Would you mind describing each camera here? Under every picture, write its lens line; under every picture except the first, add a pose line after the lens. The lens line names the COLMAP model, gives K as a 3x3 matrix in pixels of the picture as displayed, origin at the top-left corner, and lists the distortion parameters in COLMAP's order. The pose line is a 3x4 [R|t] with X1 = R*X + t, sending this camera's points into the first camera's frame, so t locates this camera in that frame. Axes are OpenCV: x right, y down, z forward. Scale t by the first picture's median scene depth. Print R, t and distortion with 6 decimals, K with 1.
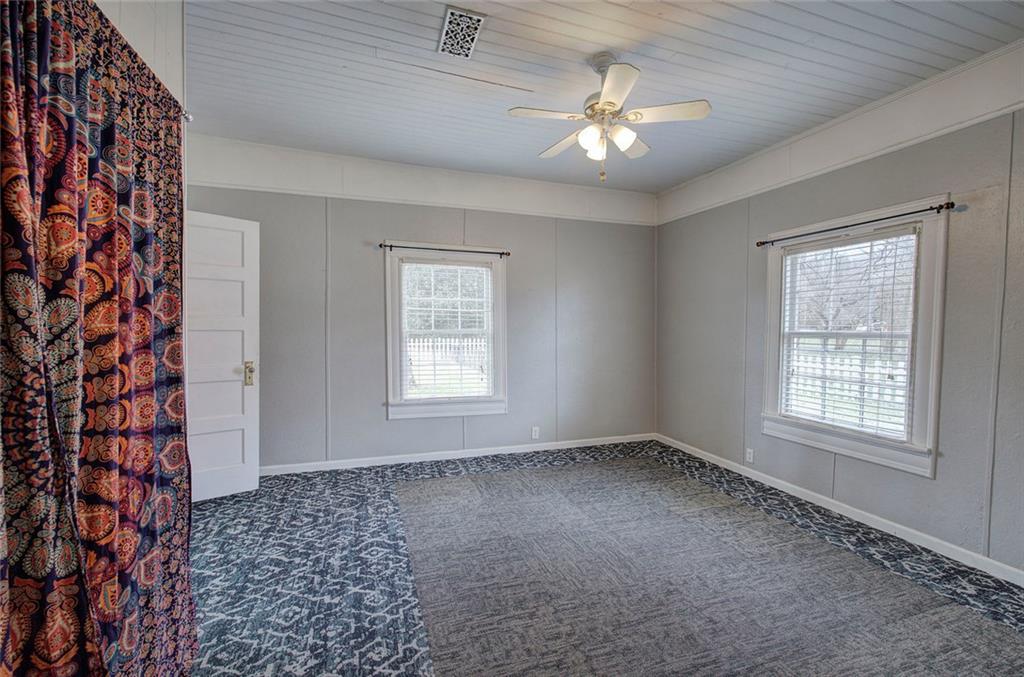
lens RADIAL K [[433.6, 0, 512.9], [0, 433.6, 338.2], [0, 0, 1]] dist [-0.002900, 0.000576]
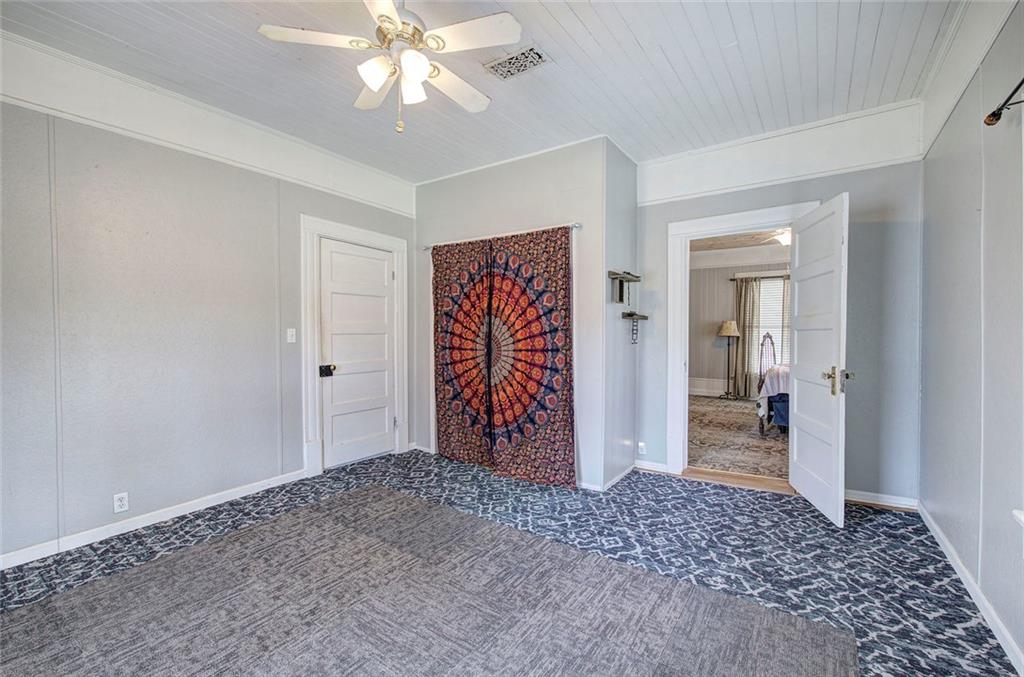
lens RADIAL K [[433.6, 0, 511.9], [0, 433.6, 340.7], [0, 0, 1]] dist [-0.002900, 0.000576]
pose [[-0.810192, -0.000429, -0.586164, 0.373816], [-0.018768, 0.999506, 0.025211, -0.003432], [0.585864, 0.031427, -0.809800, 1.318939]]
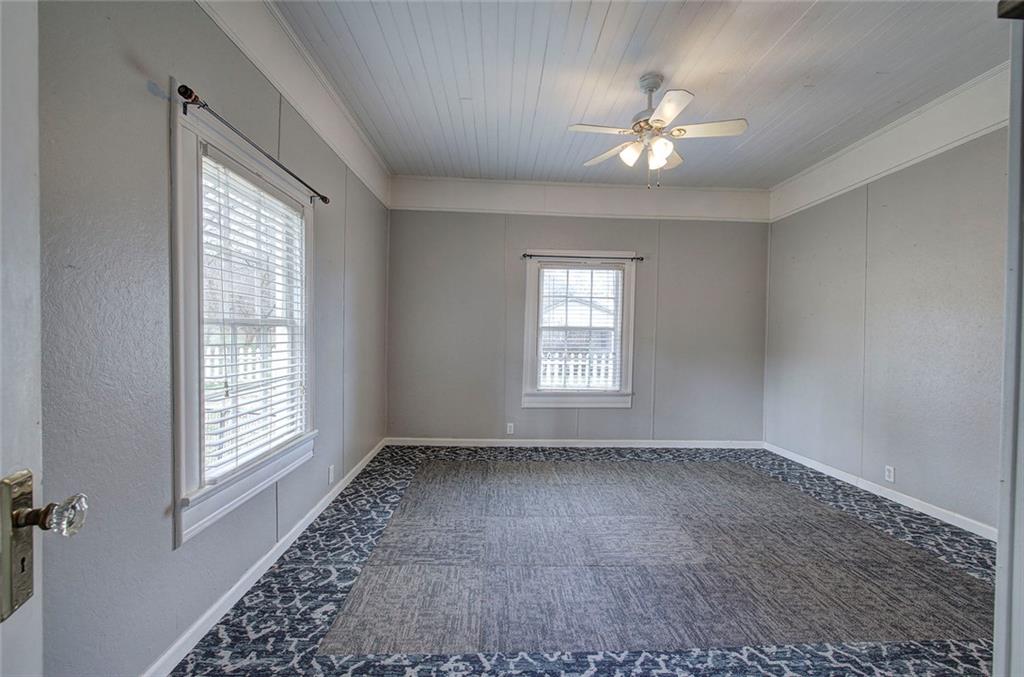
lens RADIAL K [[433.6, 0, 515.7], [0, 433.6, 337.4], [0, 0, 1]] dist [-0.002900, 0.000576]
pose [[0.284843, -0.017157, 0.958421, -0.726655], [0.010560, 0.999835, 0.014760, -0.001471], [-0.958516, 0.005916, 0.284978, 0.763078]]
